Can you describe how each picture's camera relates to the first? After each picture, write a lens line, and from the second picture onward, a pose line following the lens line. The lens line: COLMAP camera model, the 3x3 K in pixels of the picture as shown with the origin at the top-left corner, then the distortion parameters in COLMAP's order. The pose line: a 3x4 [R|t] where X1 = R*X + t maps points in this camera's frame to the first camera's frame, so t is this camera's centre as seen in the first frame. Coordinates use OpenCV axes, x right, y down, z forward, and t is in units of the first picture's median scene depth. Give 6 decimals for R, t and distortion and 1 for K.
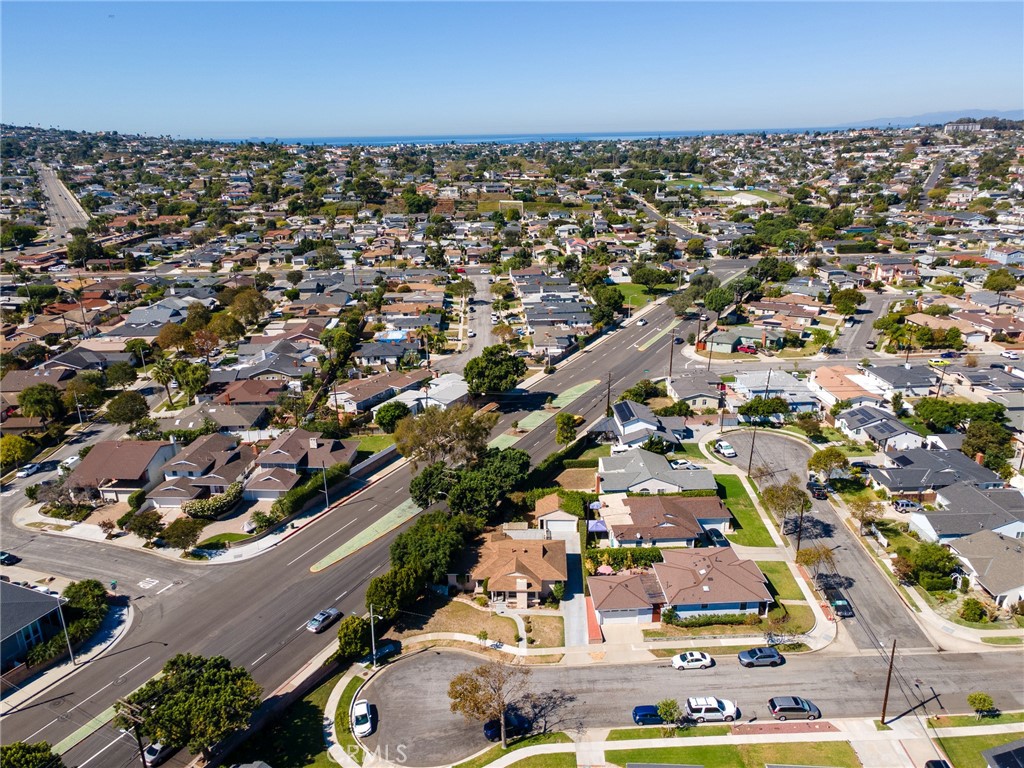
lens RADIAL K [[772.0, 0, 512.0], [0, 772.0, 384.0], [0, 0, 1]] dist [0.029609, 0.007554]
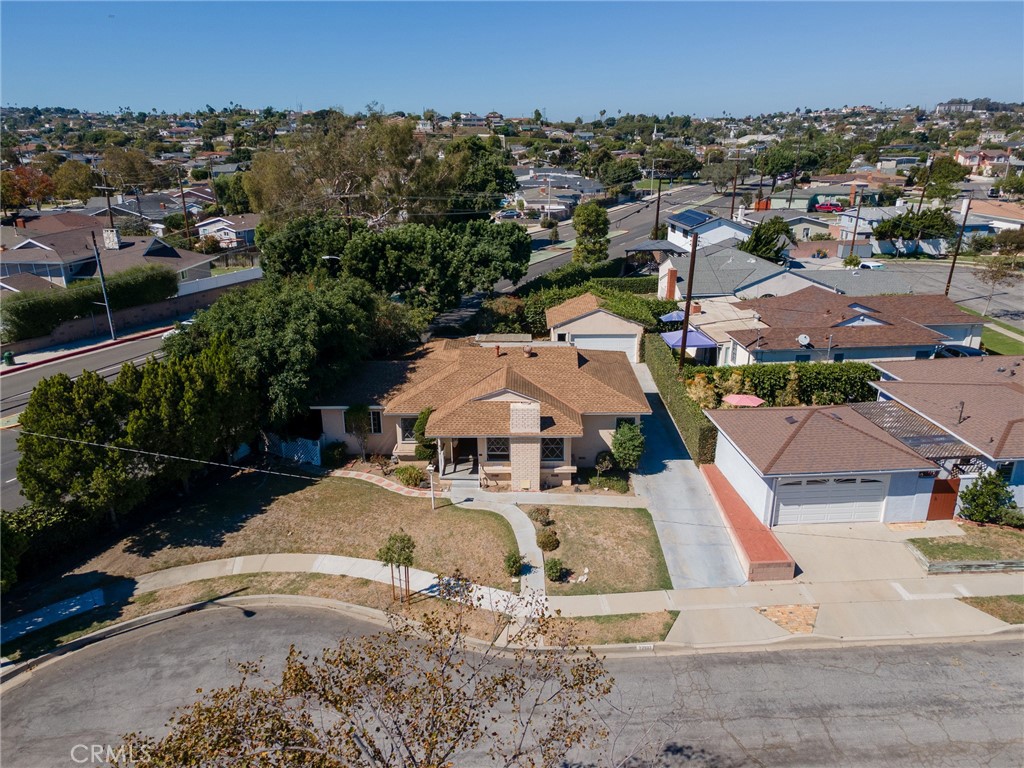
lens RADIAL K [[753.2, 0, 512.0], [0, 753.2, 384.0], [0, 0, 1]] dist [0.041406, 0.003182]
pose [[0.999630, 0.001353, 0.027162, -0.002313], [-0.001141, 0.999969, -0.007822, 0.244395], [-0.027171, 0.007788, 0.999600, 0.660193]]
